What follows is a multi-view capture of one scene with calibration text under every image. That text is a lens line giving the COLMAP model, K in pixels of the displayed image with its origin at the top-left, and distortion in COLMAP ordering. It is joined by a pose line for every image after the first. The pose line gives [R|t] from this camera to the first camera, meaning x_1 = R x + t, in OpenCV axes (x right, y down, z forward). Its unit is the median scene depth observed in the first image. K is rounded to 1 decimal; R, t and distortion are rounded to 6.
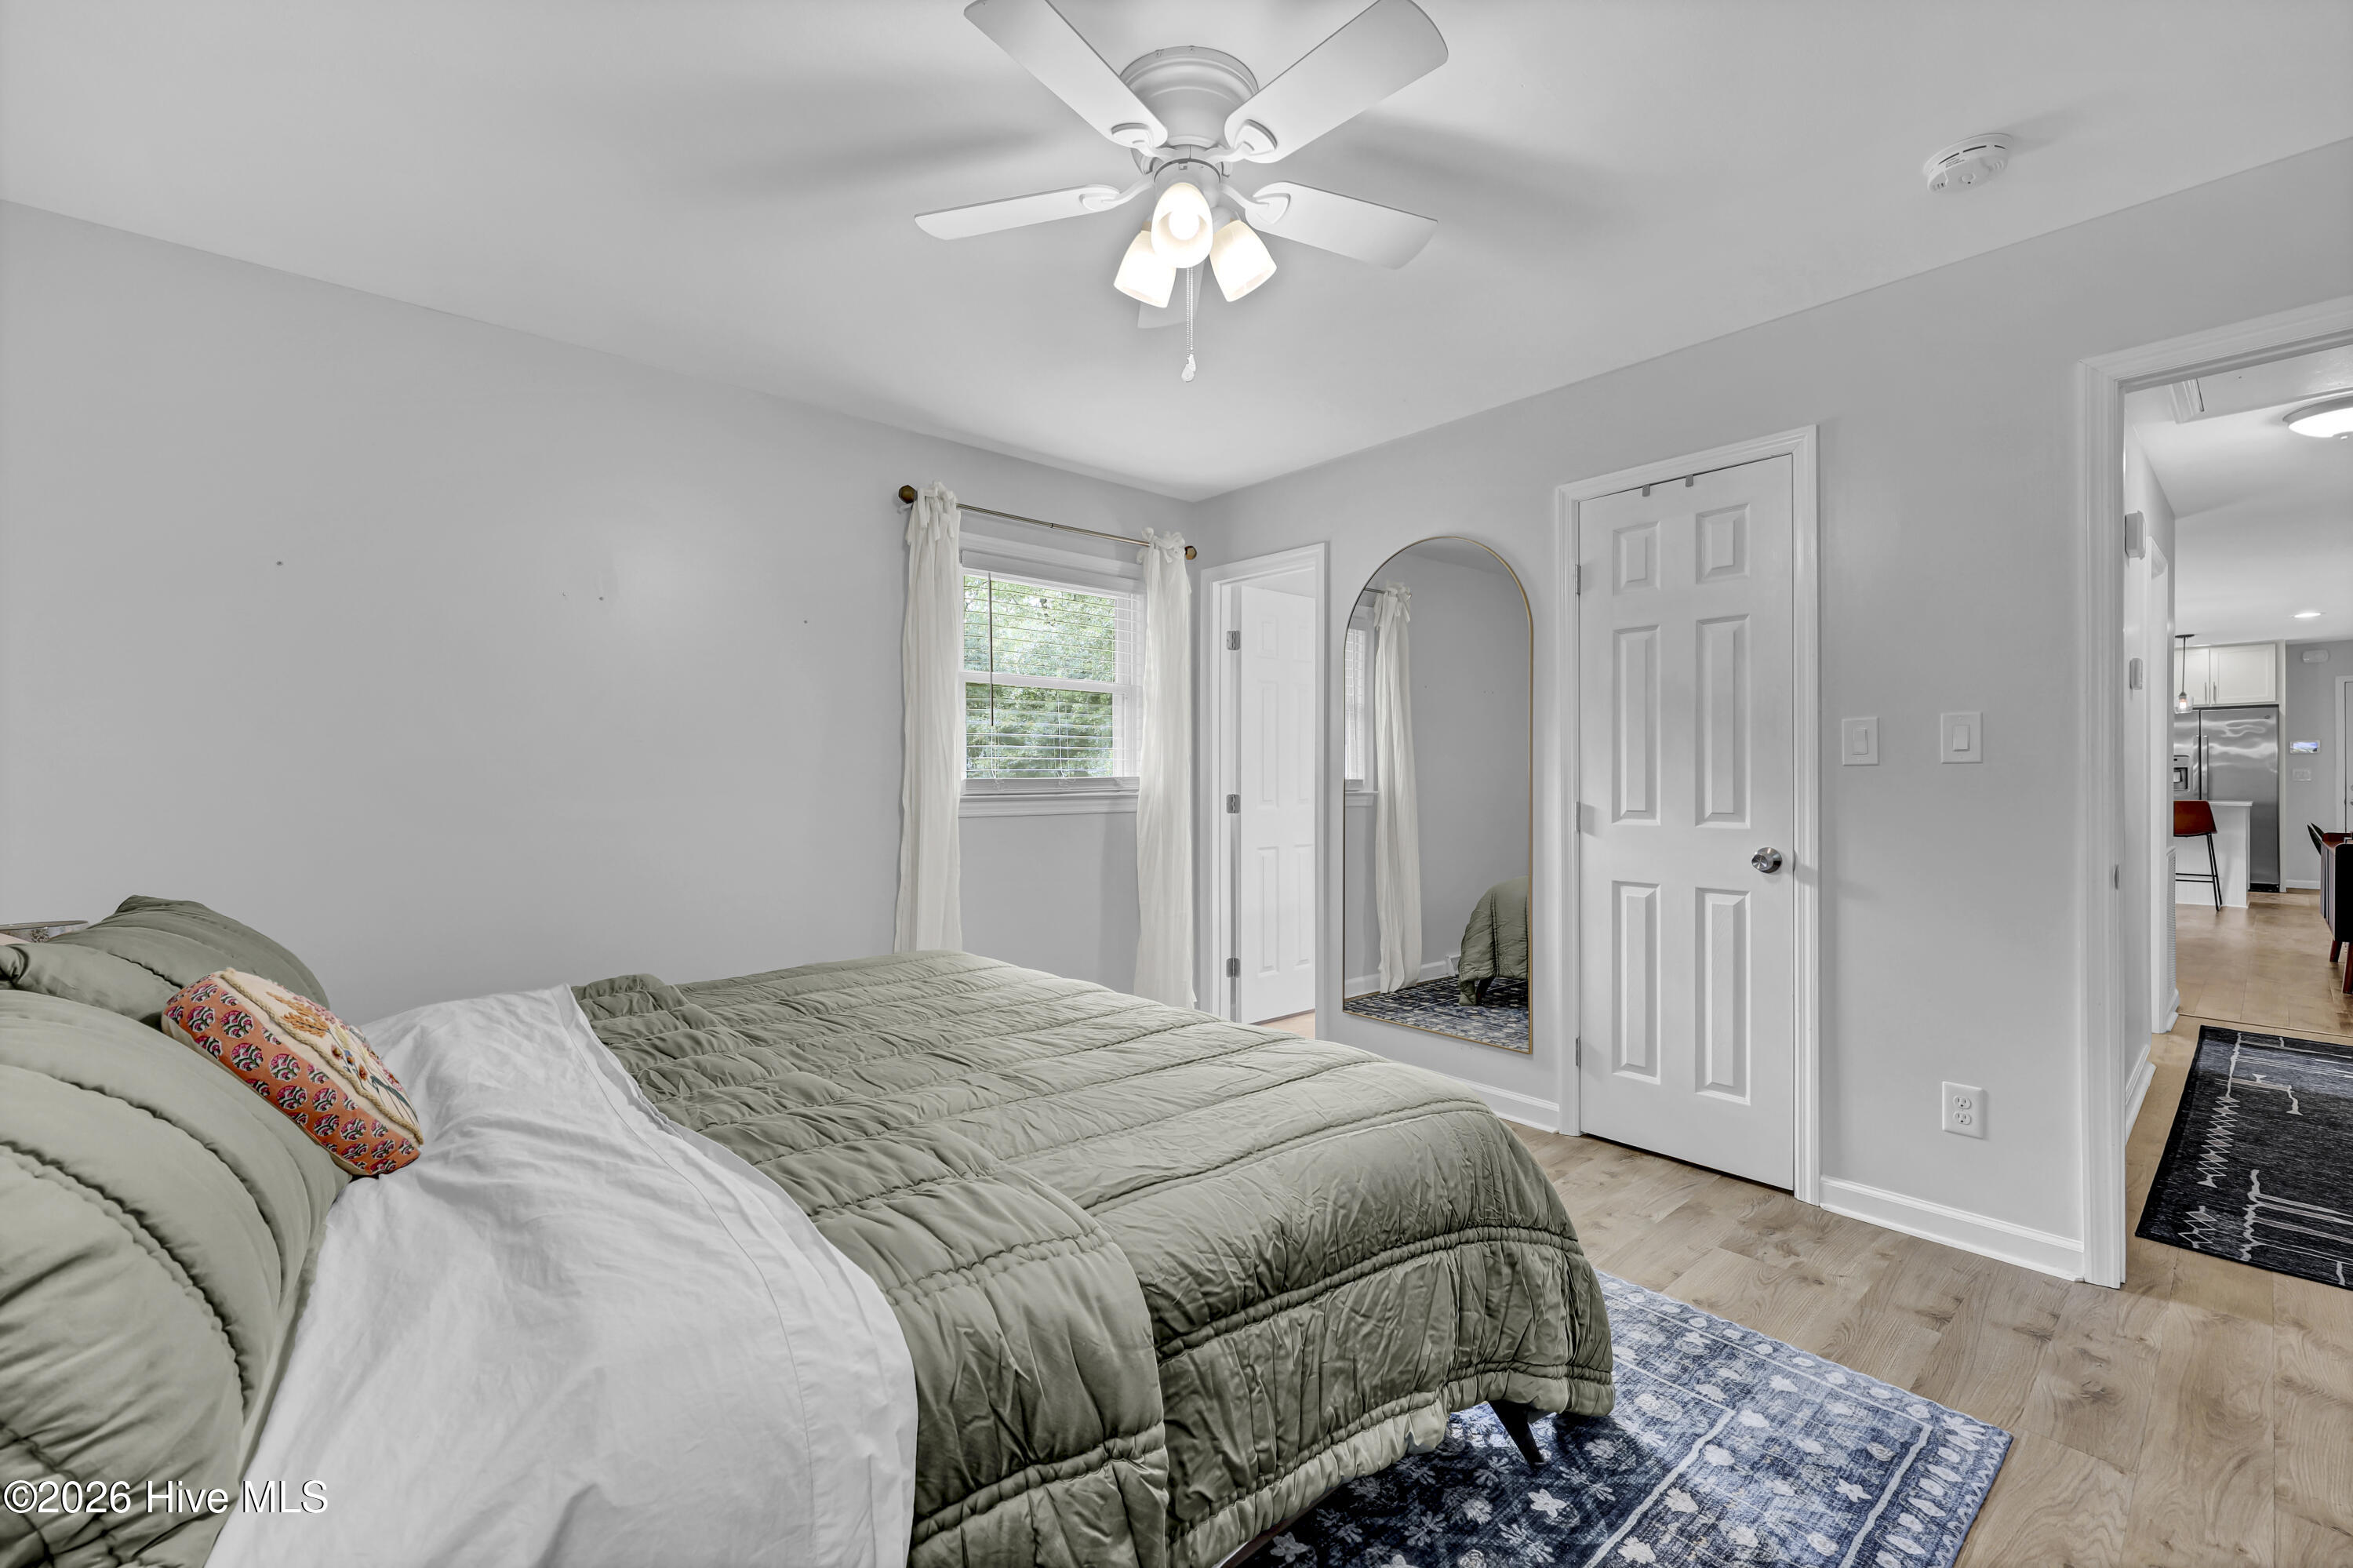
lens RADIAL K [[977.2, 0, 1176.5], [0, 977.2, 784.0], [0, 0, 1]] dist [-0.000914, -0.000184]
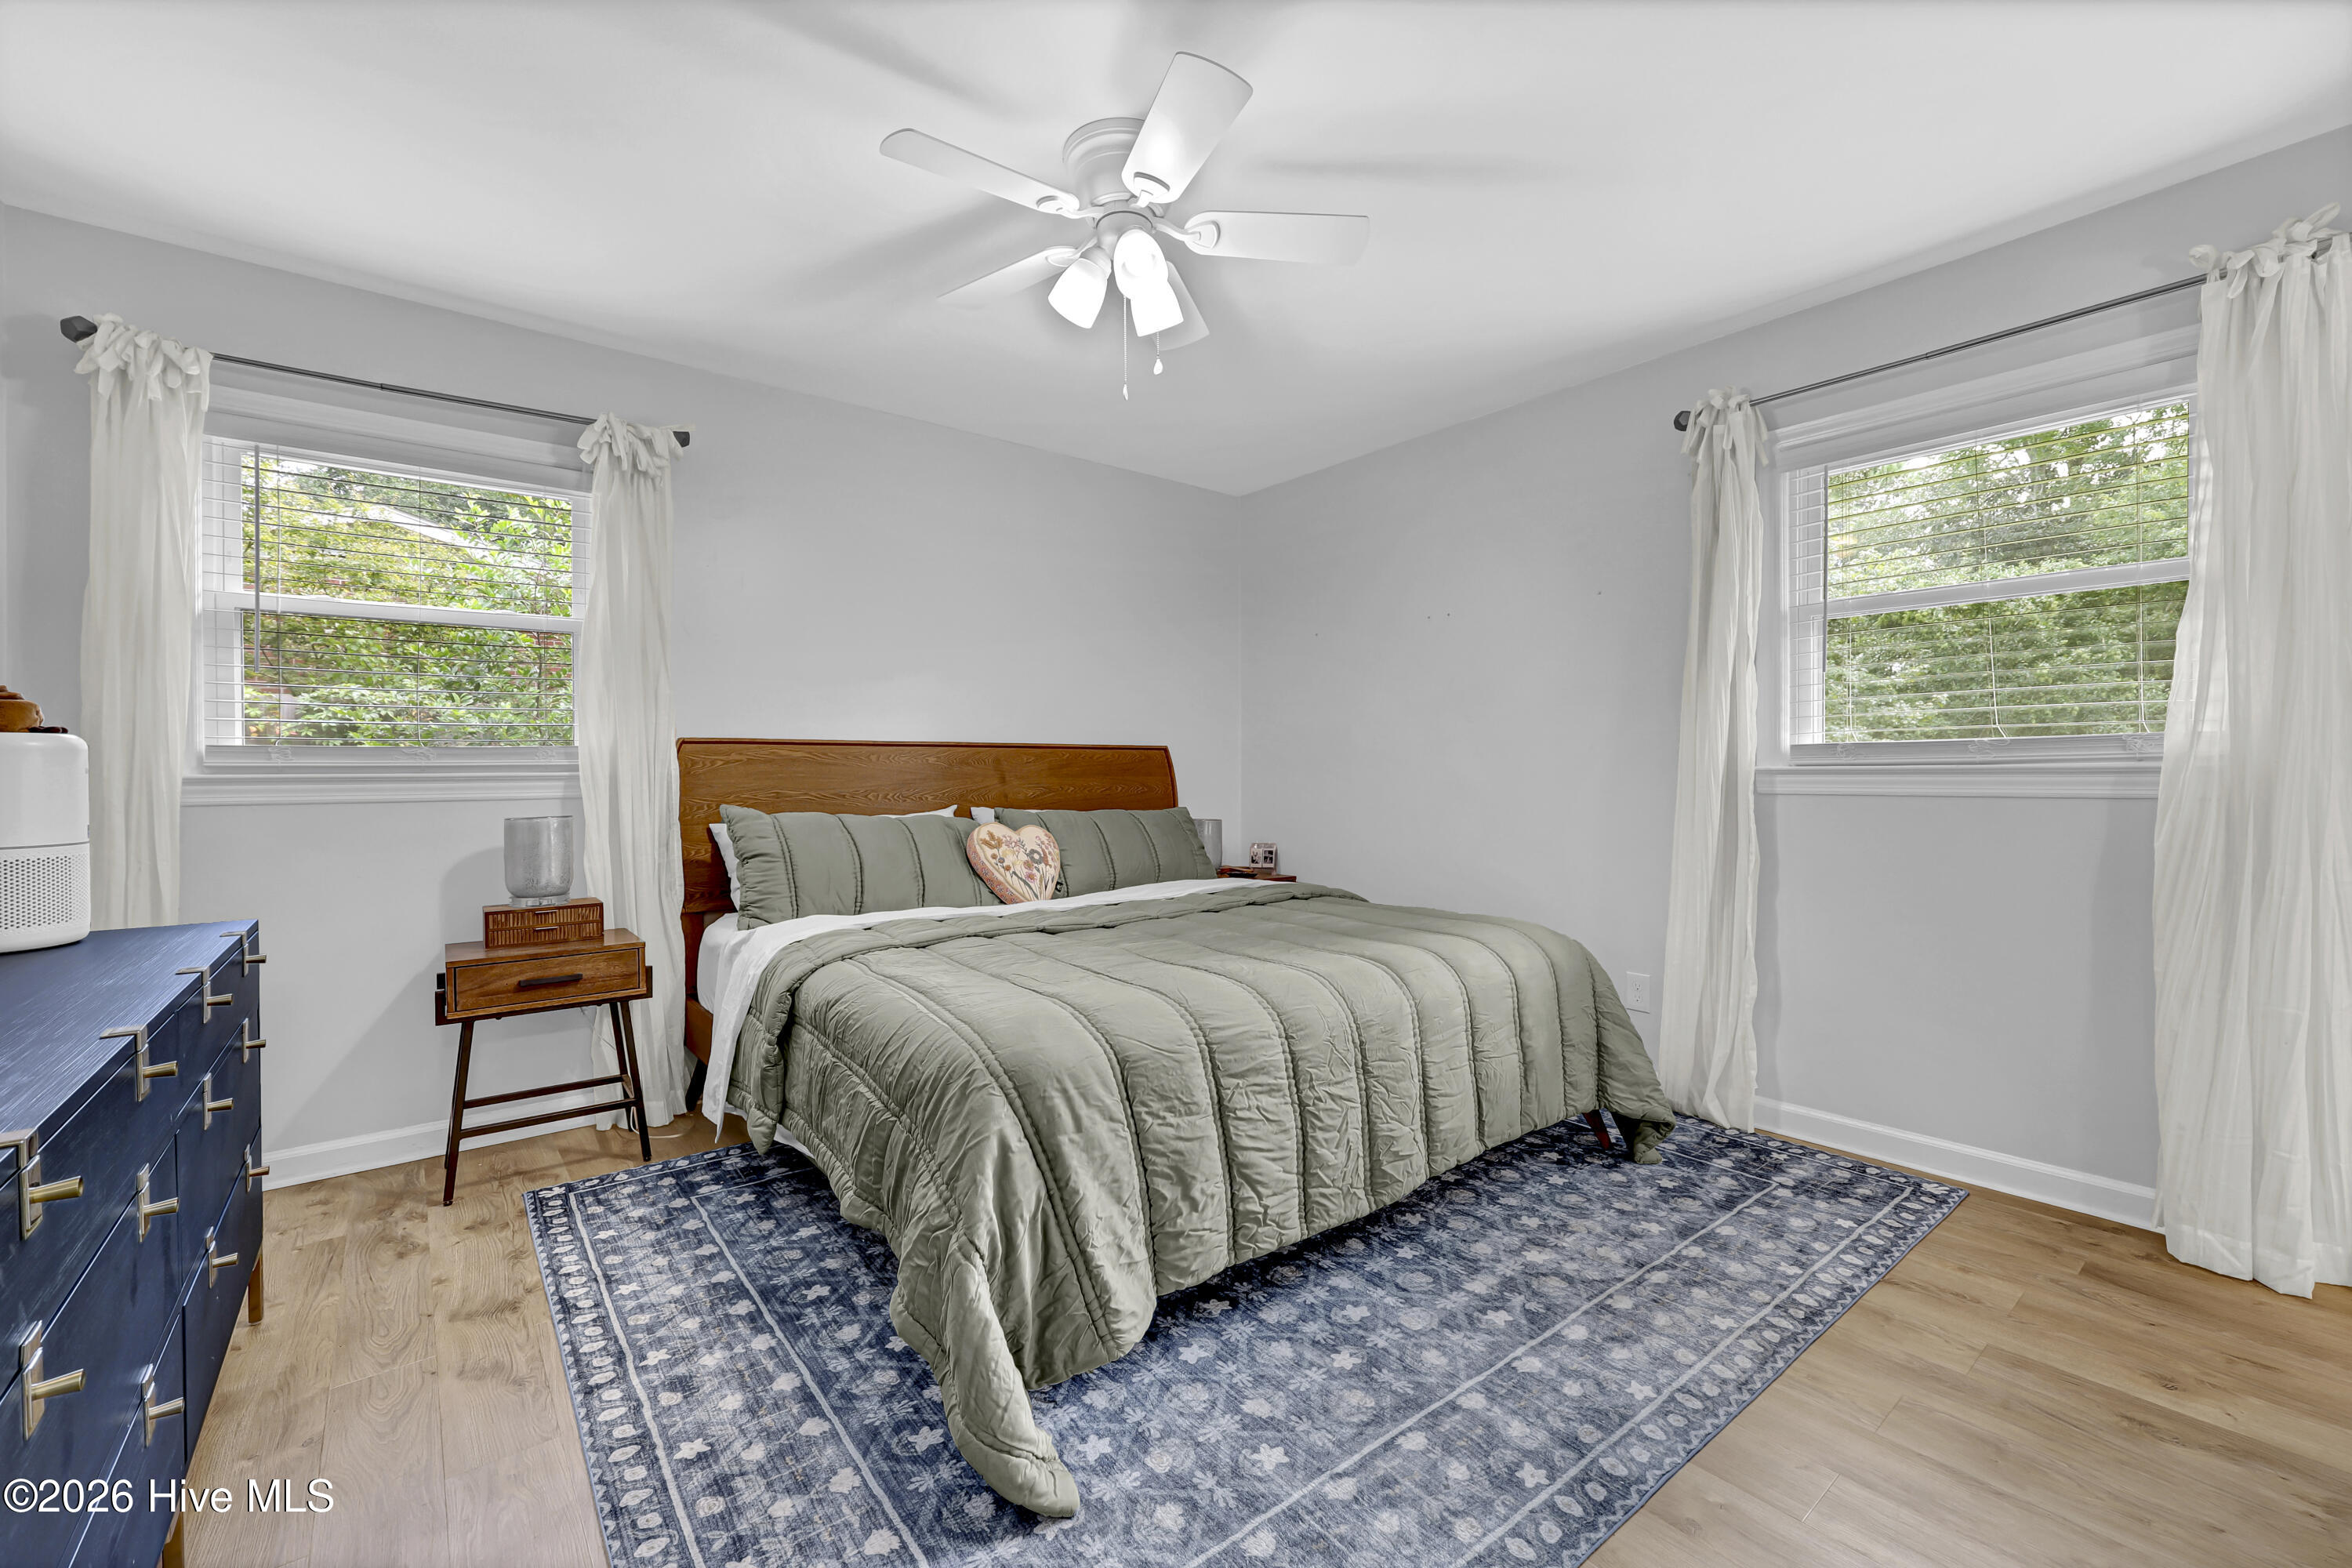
lens RADIAL K [[976.8, 0, 1176.0], [0, 976.8, 784.0], [0, 0, 1]] dist [-0.000914, -0.000184]
pose [[-0.065627, 0.007429, -0.997817, 1.243274], [0.003410, 0.999968, 0.007221, 0.036498], [0.997838, -0.002928, -0.065650, 1.197742]]
